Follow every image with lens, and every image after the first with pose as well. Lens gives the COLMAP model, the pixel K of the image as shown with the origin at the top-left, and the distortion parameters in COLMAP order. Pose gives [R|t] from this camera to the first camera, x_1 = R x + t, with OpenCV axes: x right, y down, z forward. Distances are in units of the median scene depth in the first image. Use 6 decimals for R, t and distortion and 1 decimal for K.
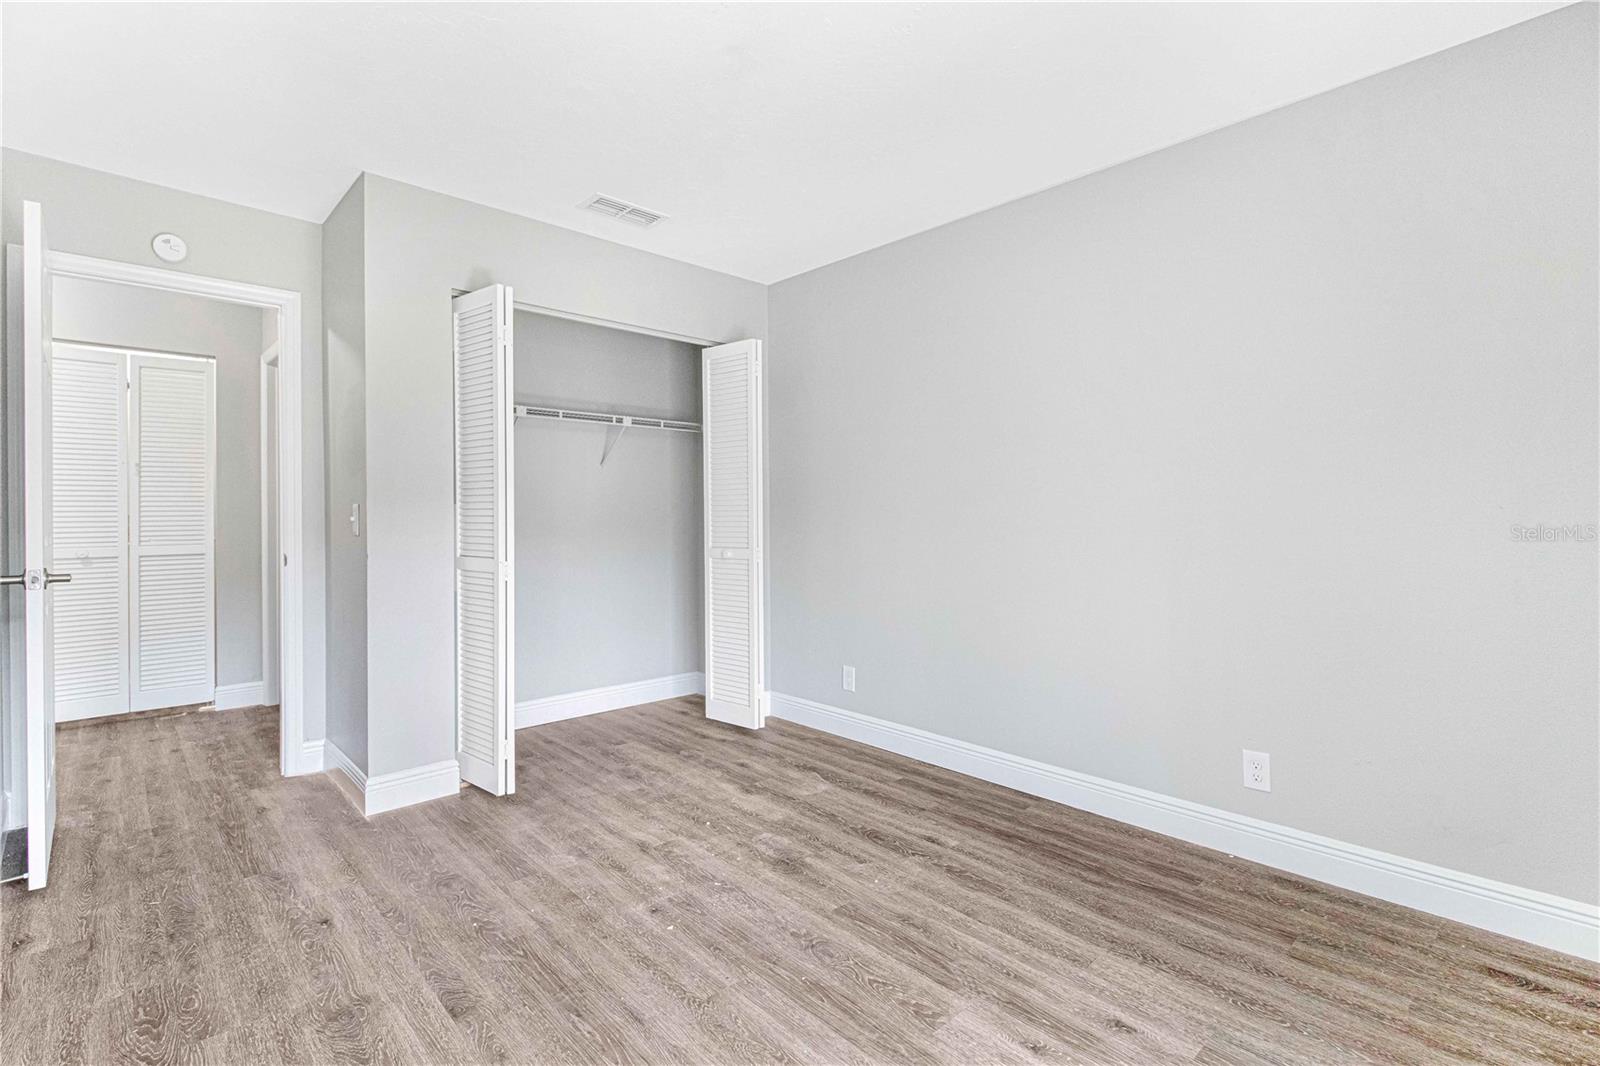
lens RADIAL K [[740.4, 0, 796.4], [0, 740.4, 513.6], [0, 0, 1]] dist [0.021186, -0.013902]
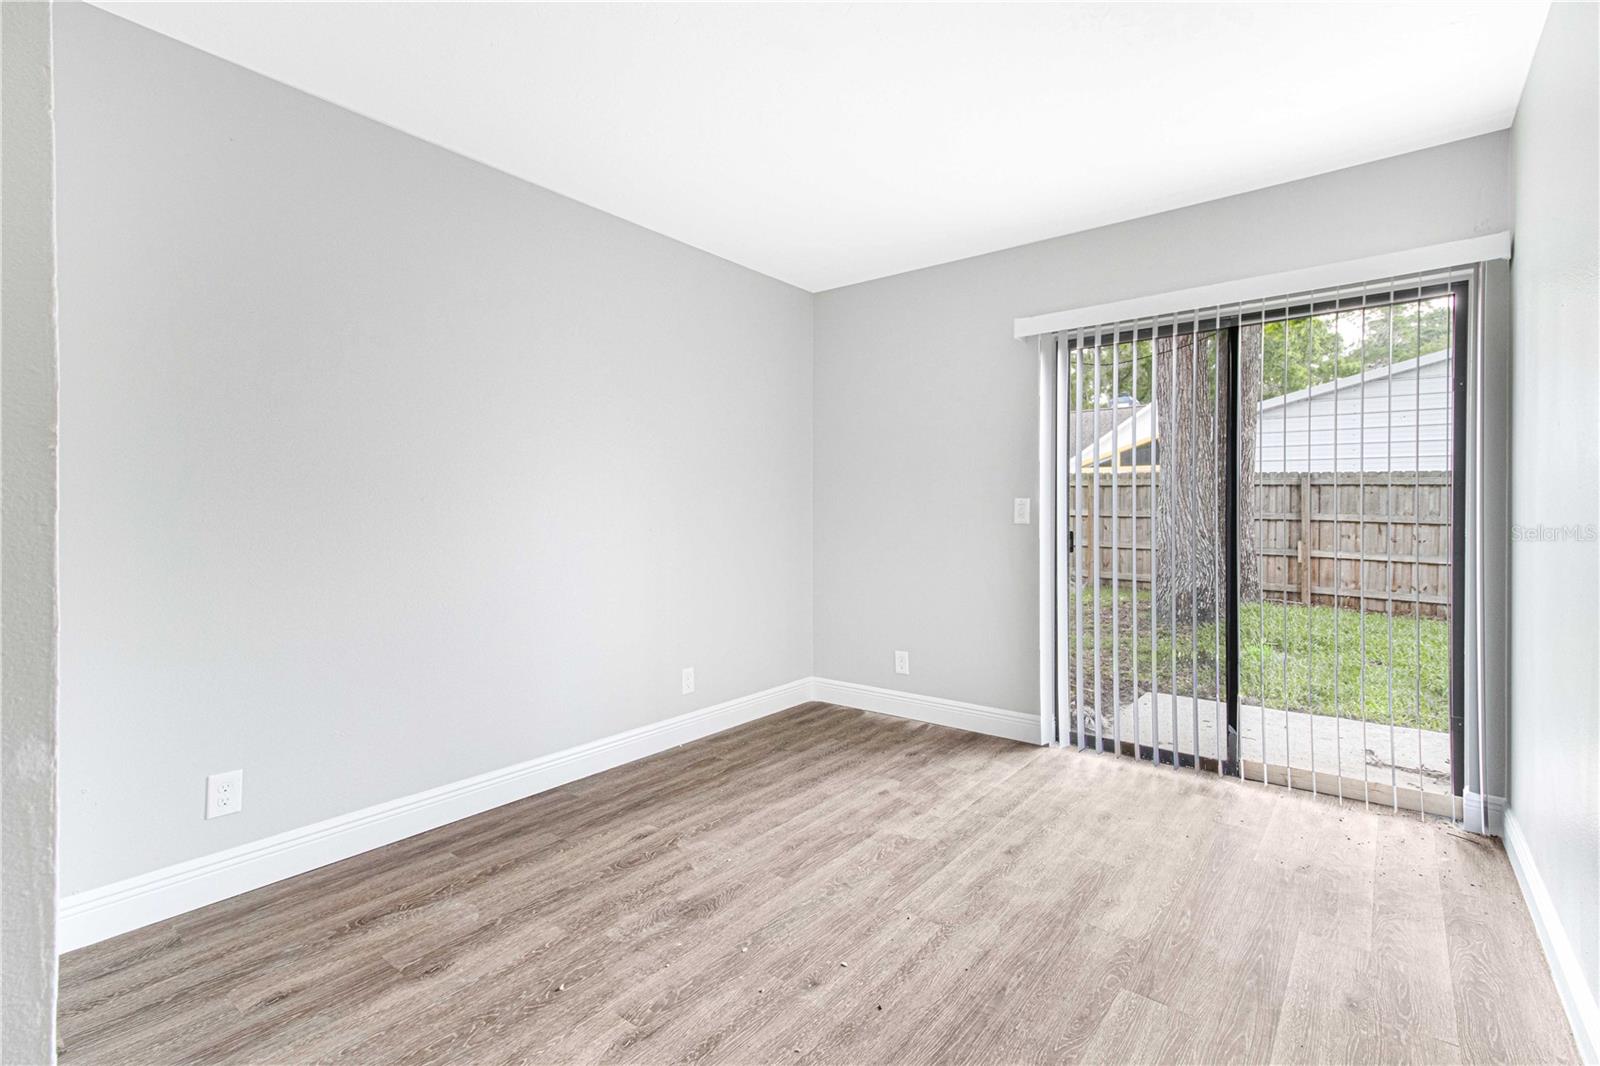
lens RADIAL K [[740.4, 0, 796.4], [0, 740.4, 513.6], [0, 0, 1]] dist [0.021186, -0.013902]
pose [[-0.158121, -0.000383, 0.987420, -0.849531], [0.000110, 1.000000, 0.000405, 0.005012], [-0.987420, 0.000173, -0.158121, 0.966852]]
